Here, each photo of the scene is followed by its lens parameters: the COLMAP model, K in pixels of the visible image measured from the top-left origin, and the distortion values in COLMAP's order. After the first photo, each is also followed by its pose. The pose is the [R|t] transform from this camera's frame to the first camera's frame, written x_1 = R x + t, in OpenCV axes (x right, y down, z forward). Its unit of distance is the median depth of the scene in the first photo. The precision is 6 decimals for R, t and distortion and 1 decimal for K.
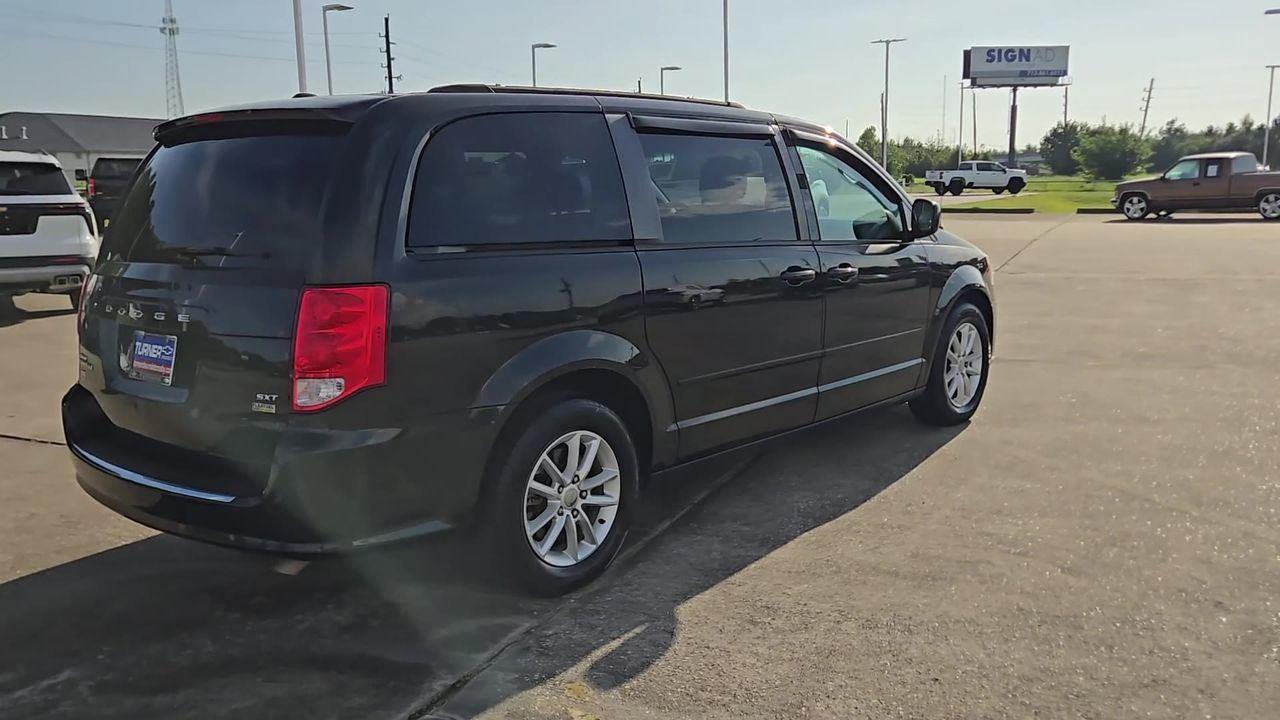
lens RADIAL K [[1070.5, 0, 640.5], [0, 1070.5, 369.8], [0, 0, 1]] dist [0.017343, 0.000934]
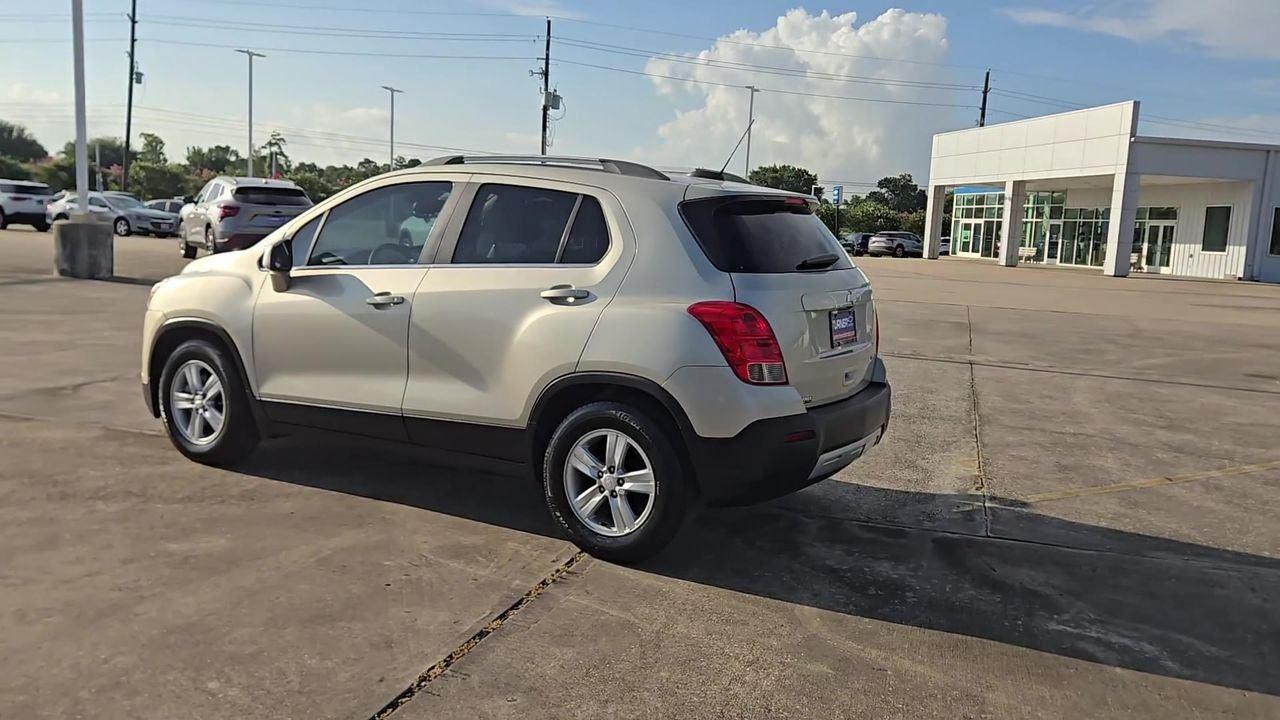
lens RADIAL K [[1070.5, 0, 640.2], [0, 1070.5, 357.8], [0, 0, 1]] dist [0.017343, 0.000934]
pose [[-0.146191, -0.117650, 0.982235, -0.144186], [0.127106, 0.982439, 0.136593, -0.022164], [-0.981057, 0.144816, -0.128670, 0.138960]]
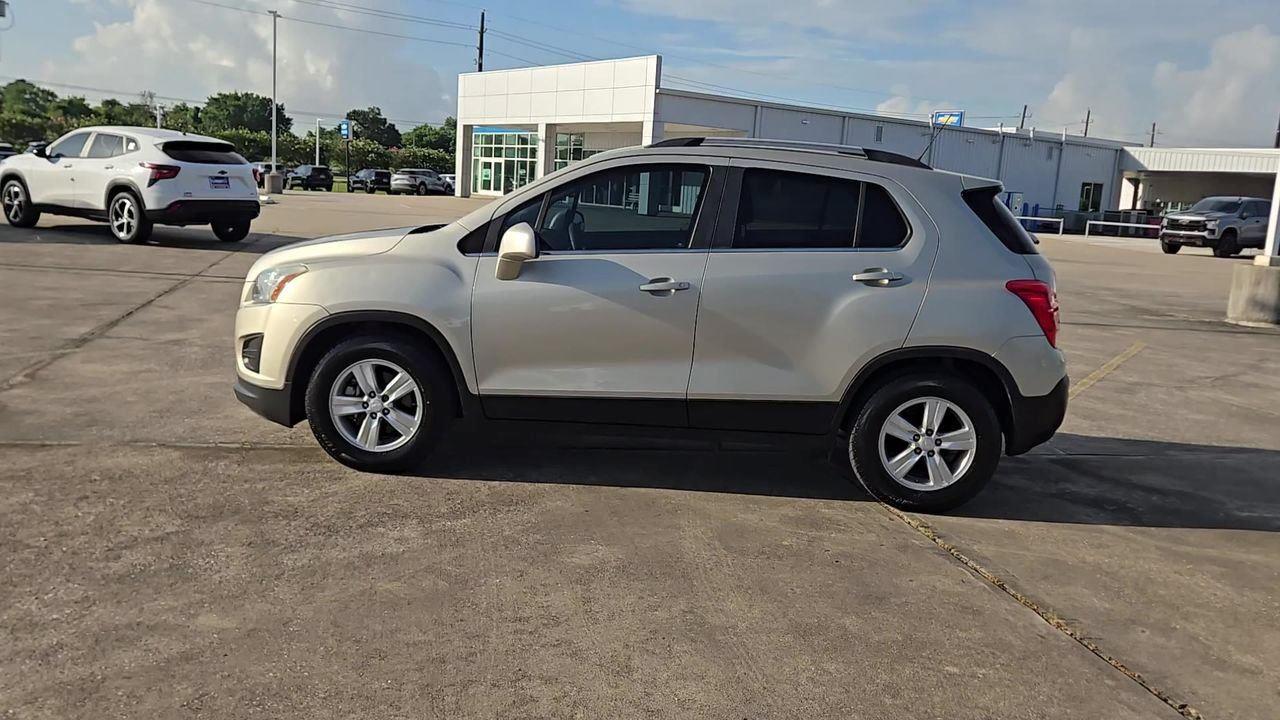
lens RADIAL K [[1070.5, 0, 638.0], [0, 1070.5, 356.1], [0, 0, 1]] dist [0.017343, 0.000934]
pose [[-0.591497, -0.147978, 0.792612, -0.111247], [0.091315, 0.964397, 0.248195, -0.039949], [-0.801120, 0.219184, -0.556925, 0.230815]]
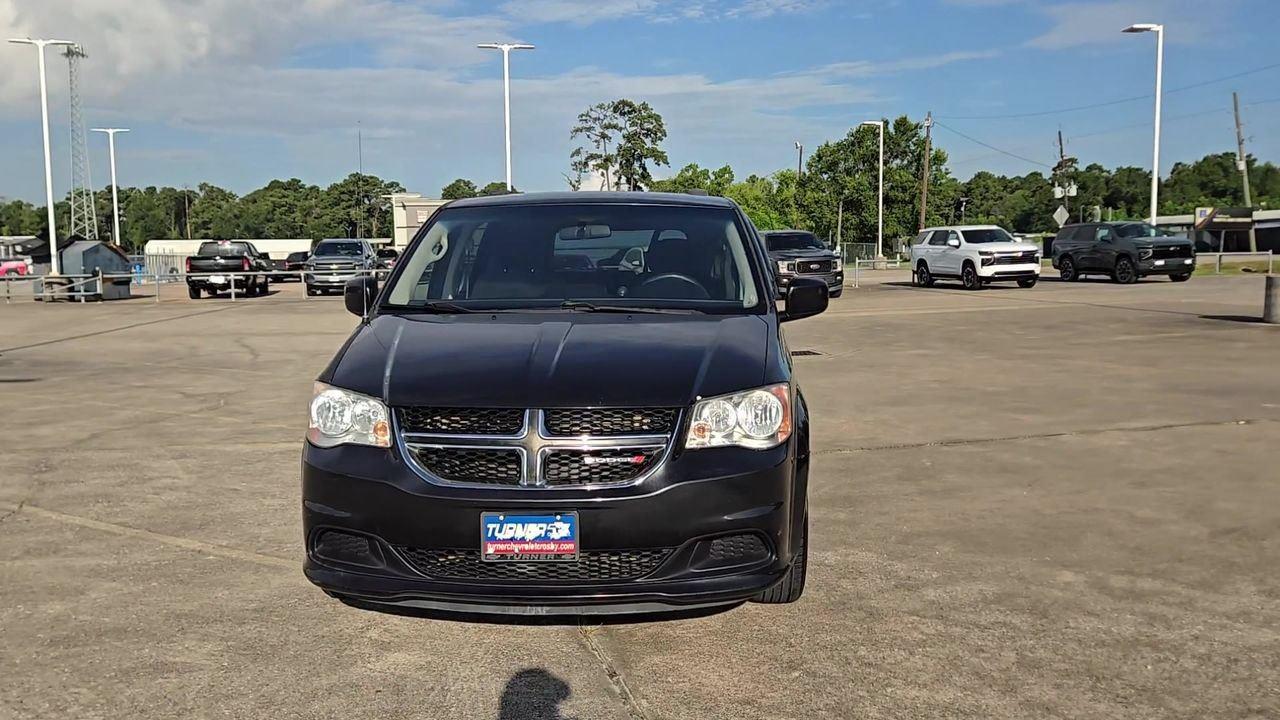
lens RADIAL K [[1070.5, 0, 636.1], [0, 1070.5, 362.1], [0, 0, 1]] dist [0.017343, 0.000934]
pose [[-0.782858, 0.088947, -0.615809, 0.095770], [-0.080754, 0.966833, 0.242308, -0.048288], [0.616937, 0.239422, -0.749710, 0.270228]]
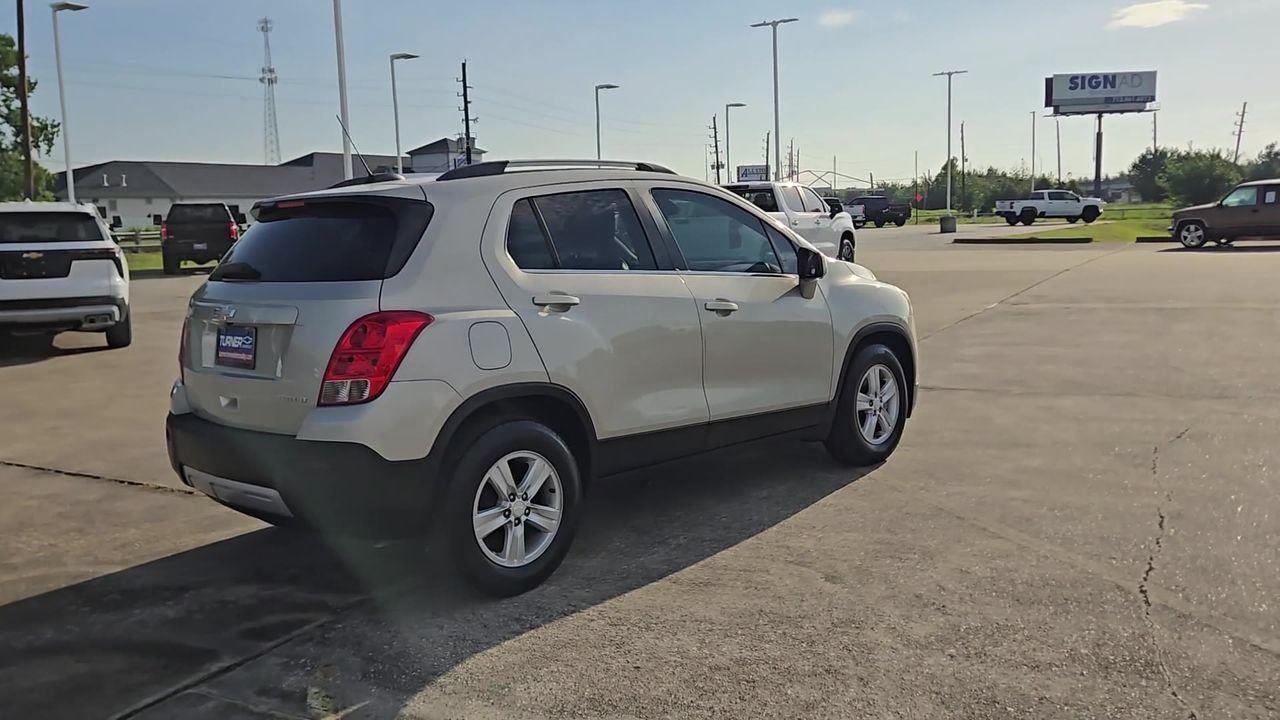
lens RADIAL K [[1070.5, 0, 637.6], [0, 1070.5, 360.1], [0, 0, 1]] dist [0.017343, 0.000934]
pose [[0.996764, -0.005315, -0.080205, 0.030255], [0.002059, 0.999173, -0.040618, 0.000975], [0.080354, 0.040322, 0.995950, -0.010994]]
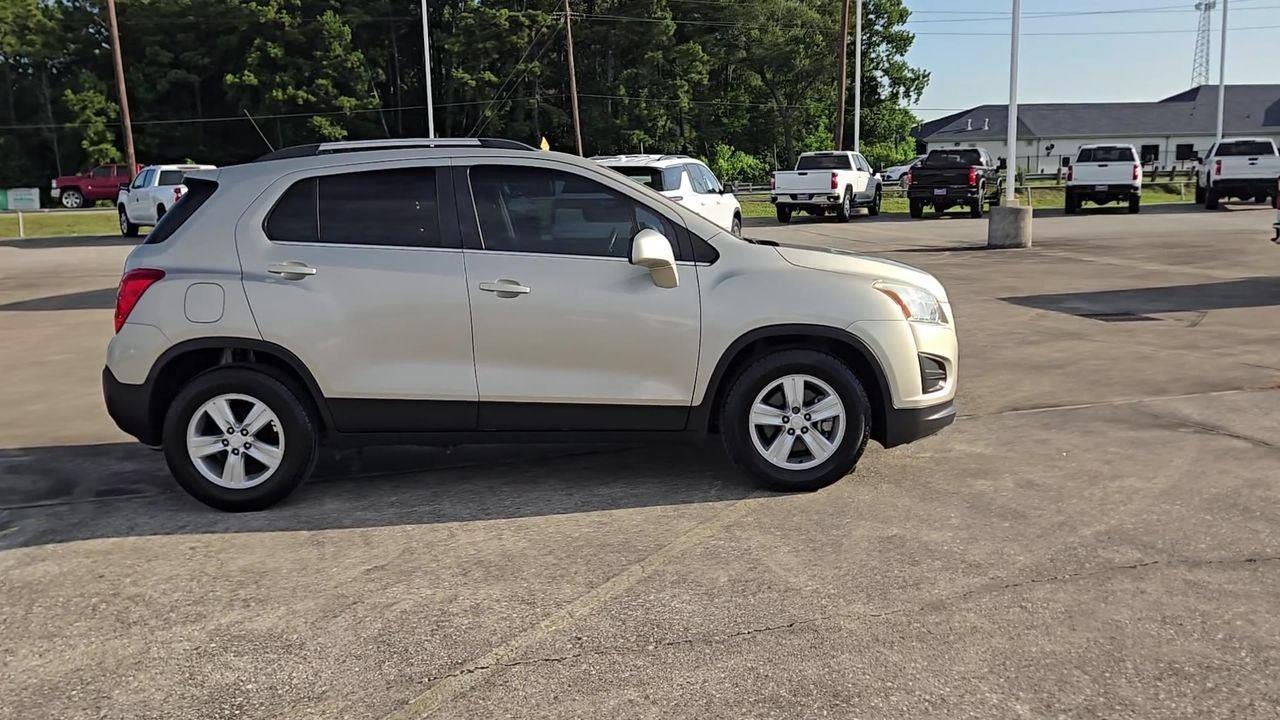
lens RADIAL K [[1070.5, 0, 635.4], [0, 1070.5, 358.1], [0, 0, 1]] dist [0.017343, 0.000934]
pose [[0.633660, 0.123496, -0.763691, 0.141665], [-0.118830, 0.990998, 0.061657, -0.012649], [0.764431, 0.051680, 0.642631, 0.051307]]
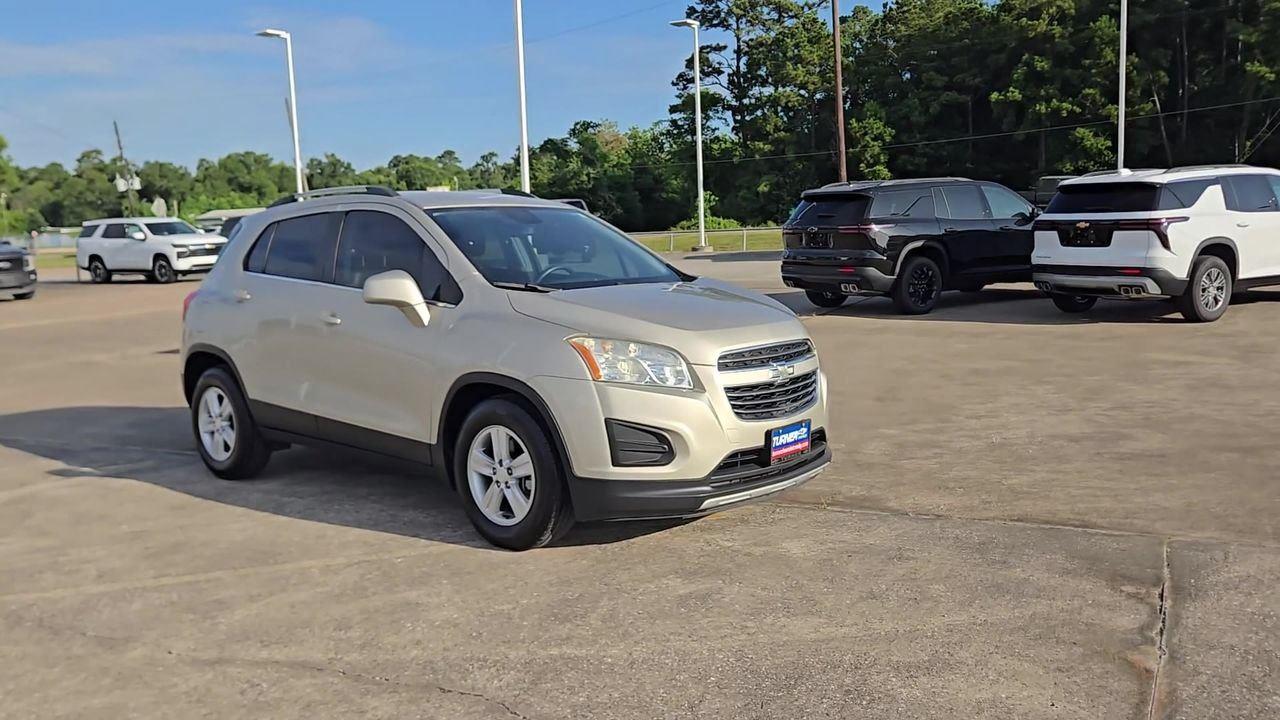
lens RADIAL K [[1070.5, 0, 639.4], [0, 1070.5, 367.9], [0, 0, 1]] dist [0.017343, 0.000934]
pose [[-0.045723, 0.150428, -0.987563, 0.177000], [-0.135645, 0.978506, 0.155329, -0.033549], [0.989702, 0.141060, -0.024336, 0.170775]]
